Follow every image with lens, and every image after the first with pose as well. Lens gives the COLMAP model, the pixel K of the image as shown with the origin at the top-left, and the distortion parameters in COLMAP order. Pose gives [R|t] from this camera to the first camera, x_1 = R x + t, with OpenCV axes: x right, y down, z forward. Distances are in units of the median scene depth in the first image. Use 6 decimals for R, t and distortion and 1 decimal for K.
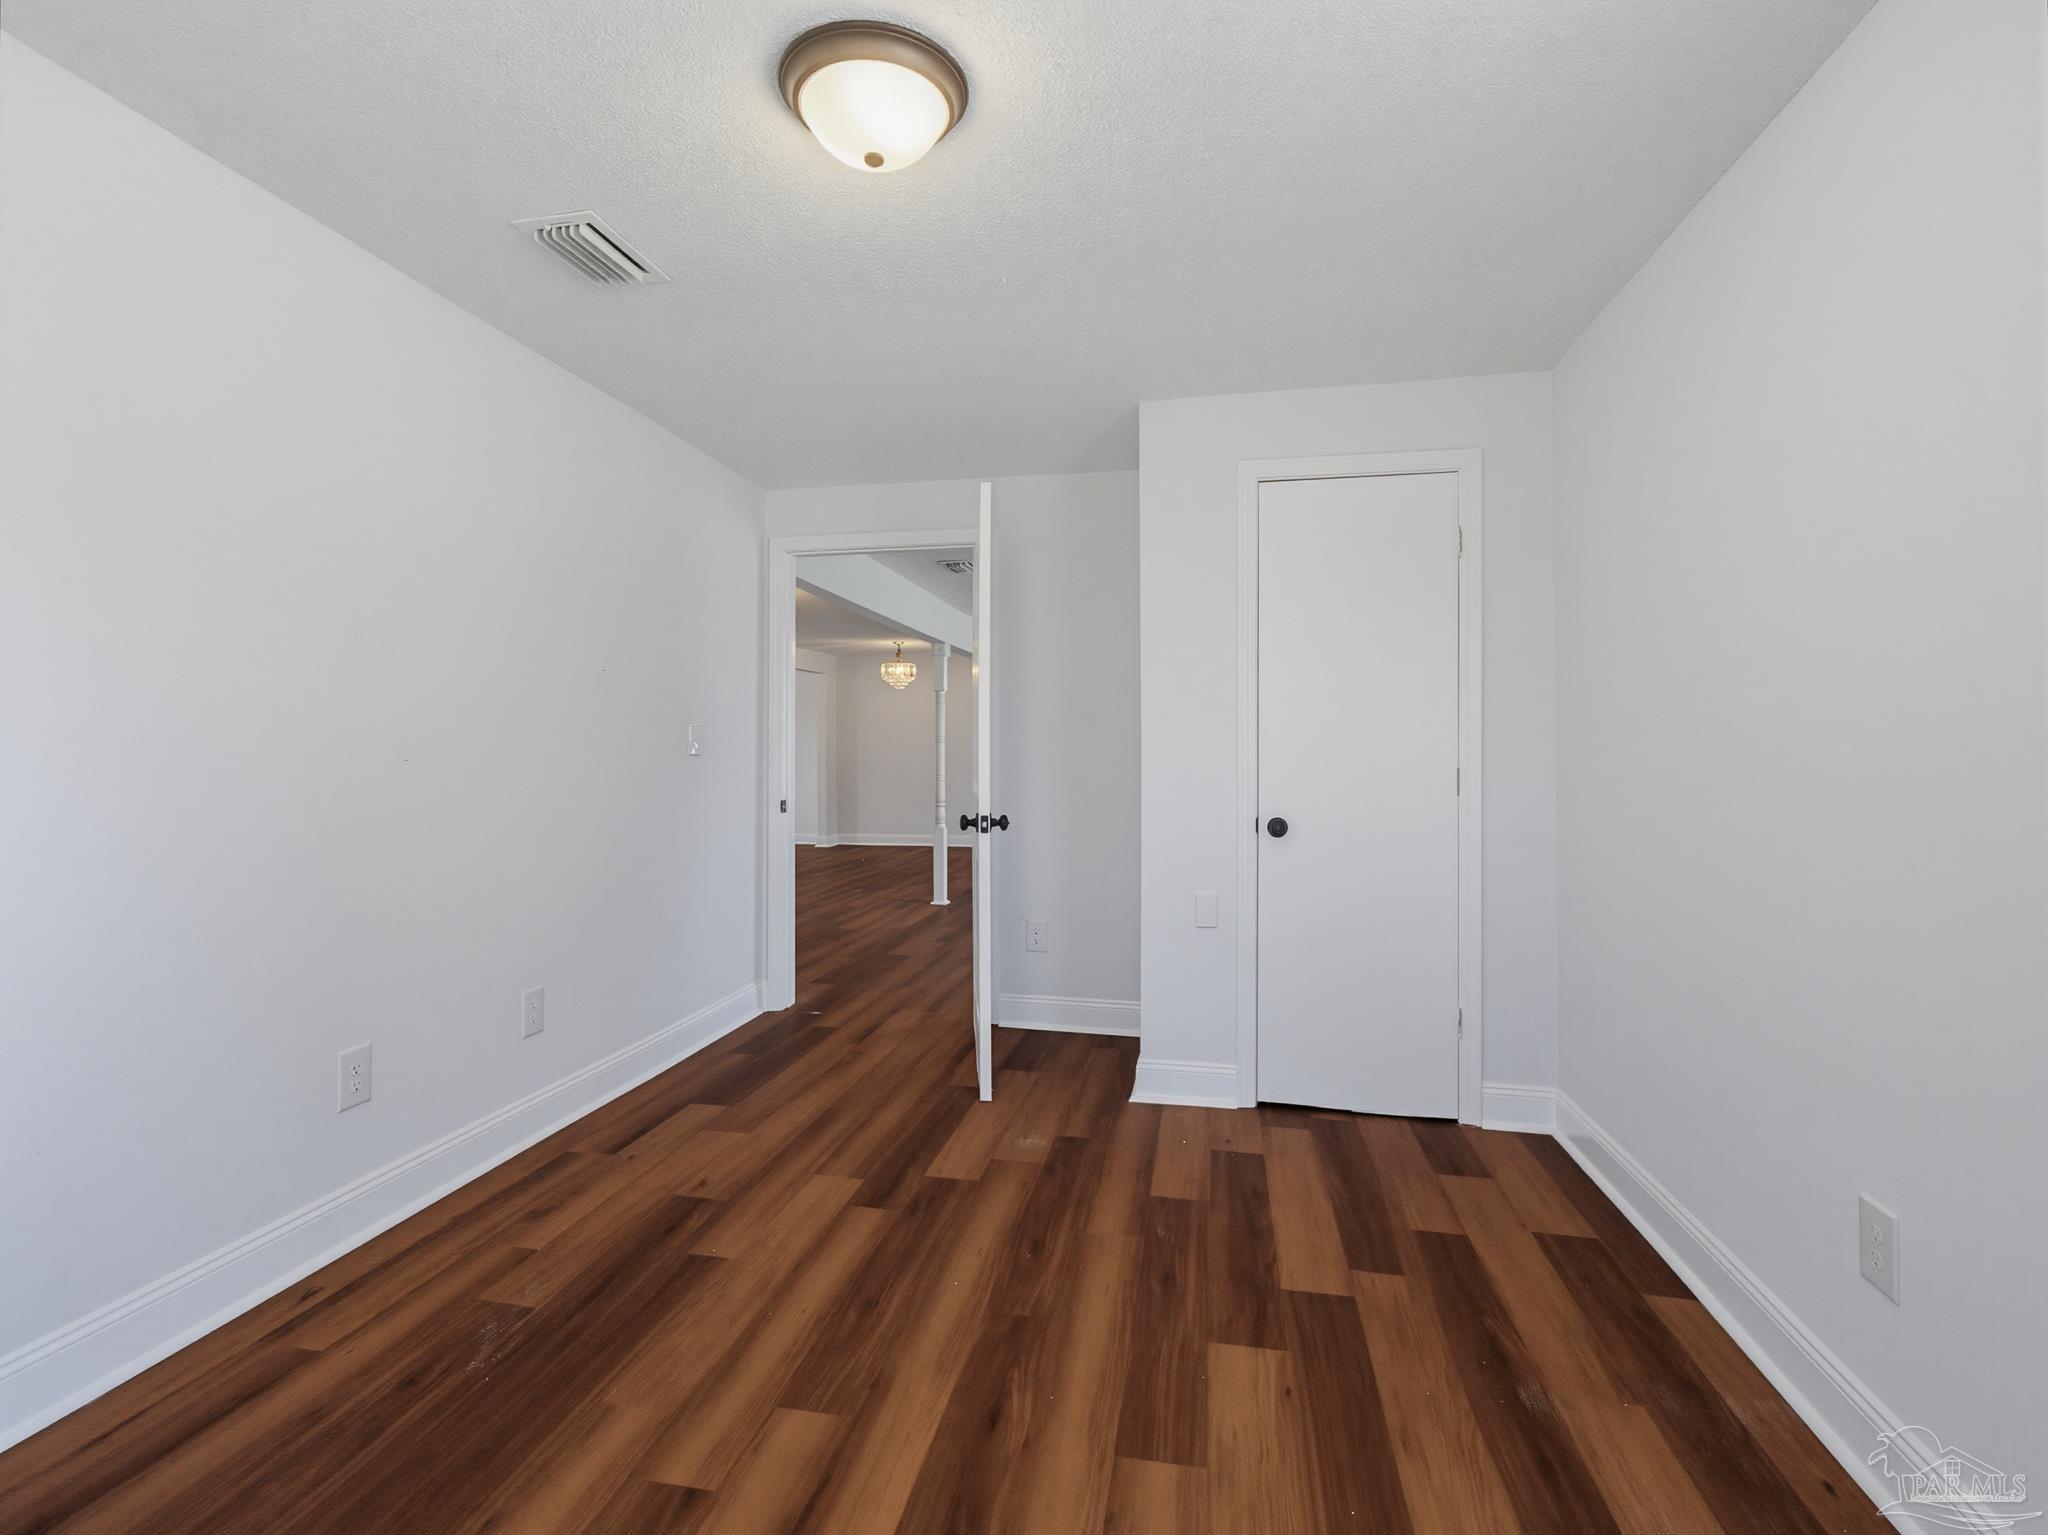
lens RADIAL K [[970.6, 0, 1034.8], [0, 970.6, 764.1], [0, 0, 1]] dist [0.002736, -0.000553]
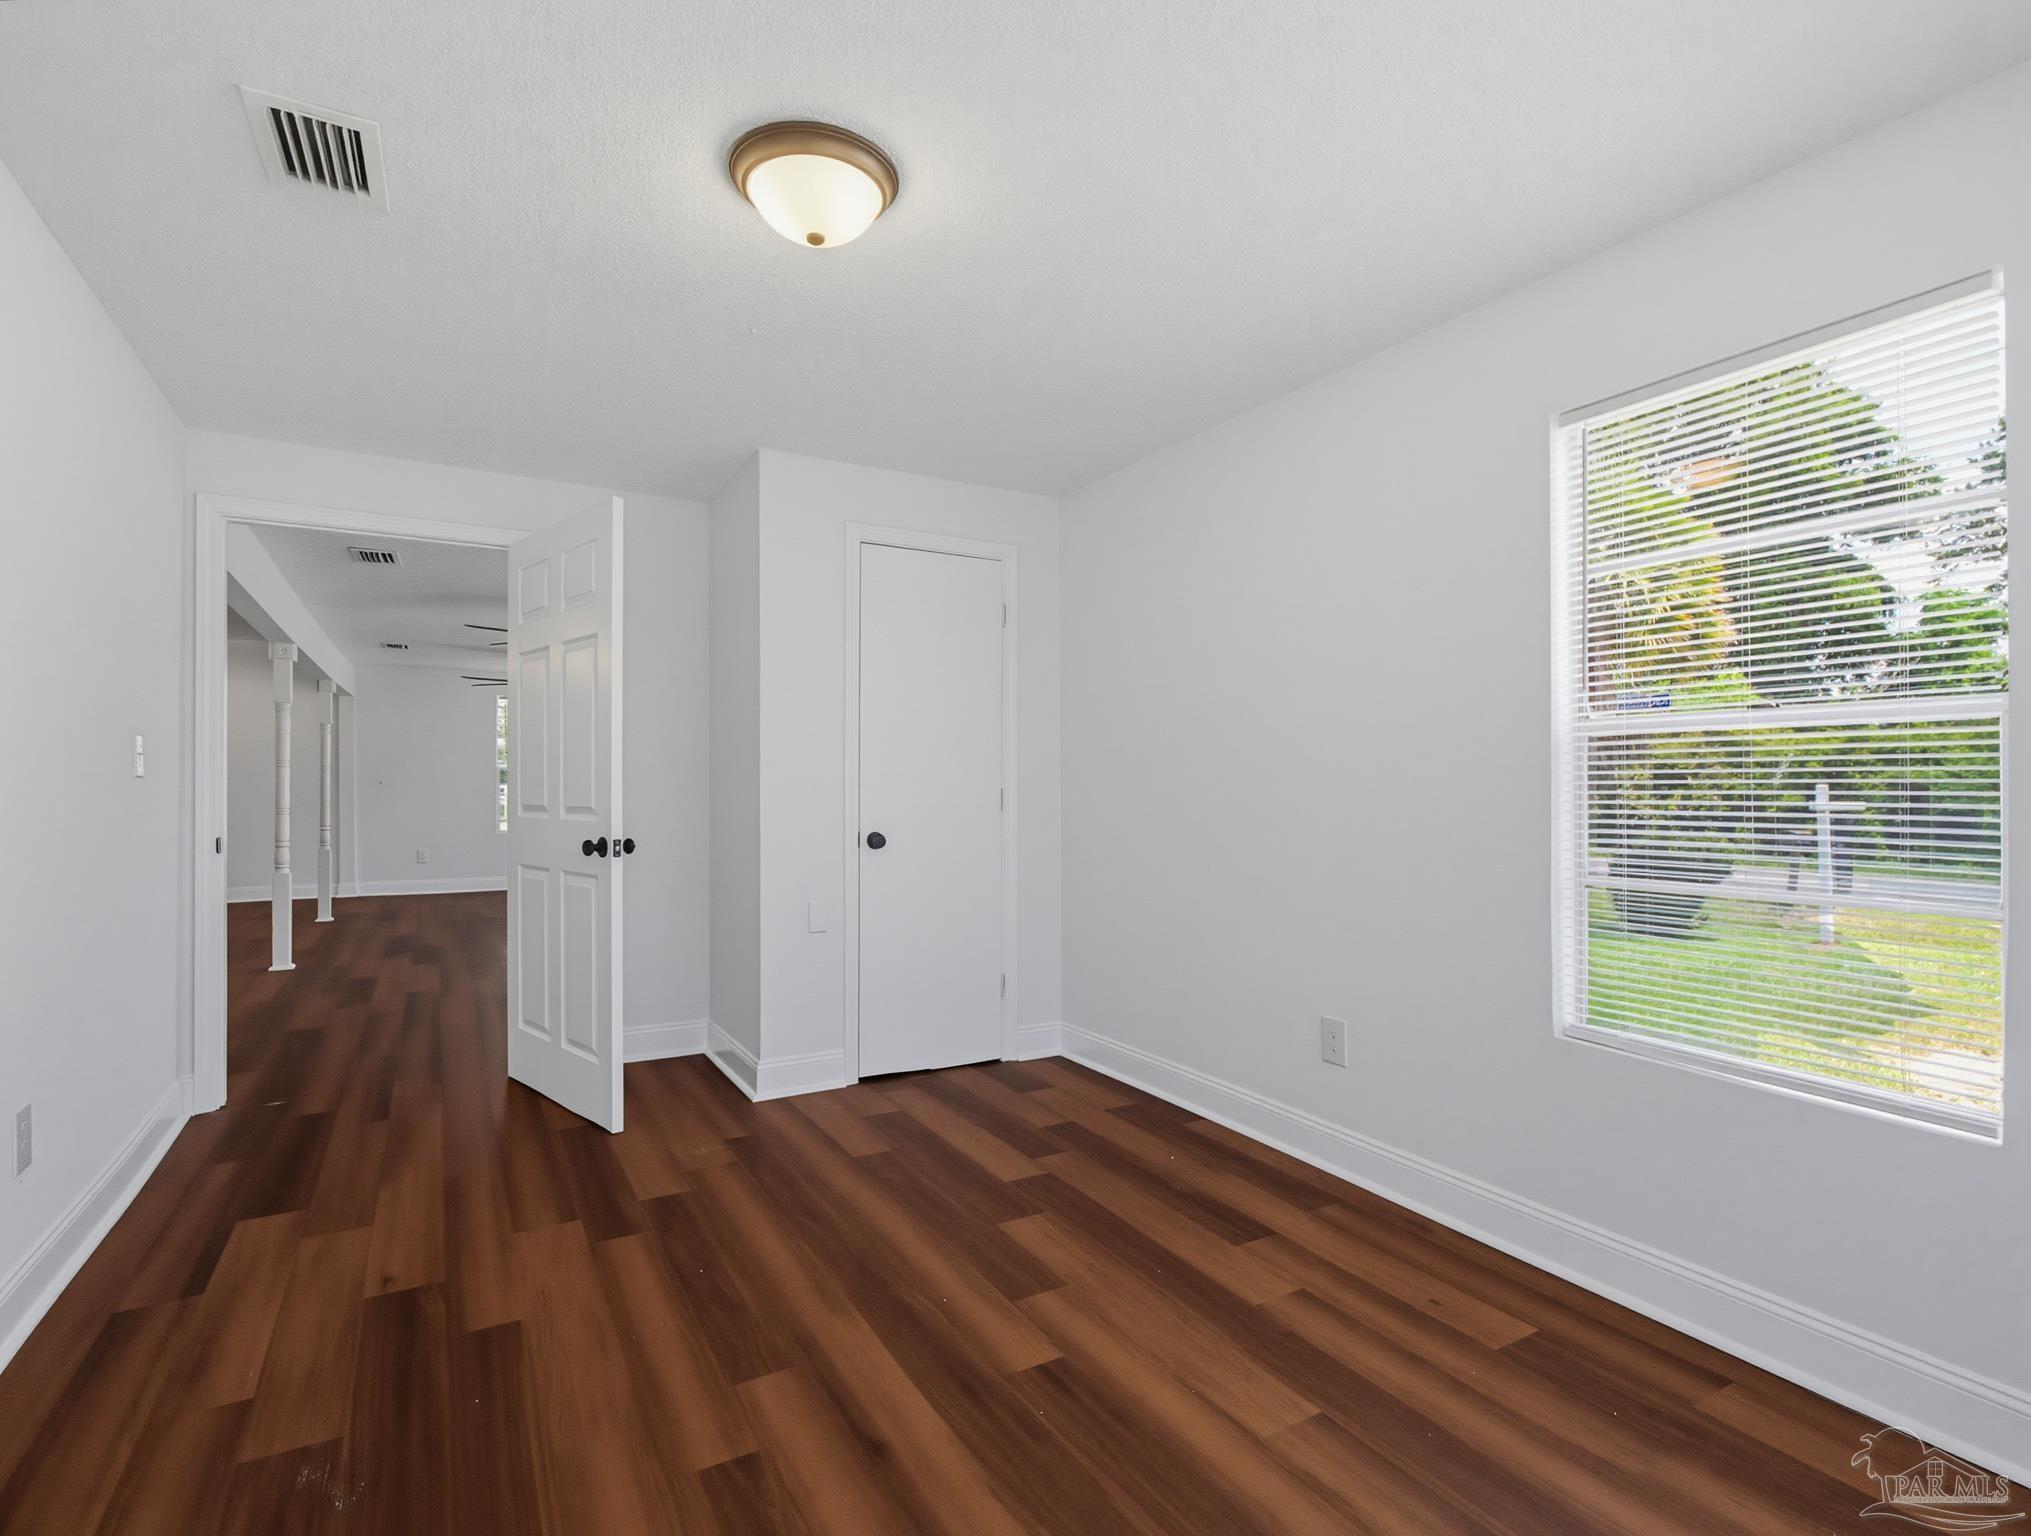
lens RADIAL K [[983.4, 0, 1021.3], [0, 983.4, 801.7], [0, 0, 1]] dist [0.000854, 0.000250]
pose [[0.747817, -0.009595, 0.663836, -0.427515], [0.006699, 0.999954, 0.006907, 0.011950], [-0.663872, -0.000718, 0.747846, -0.006017]]
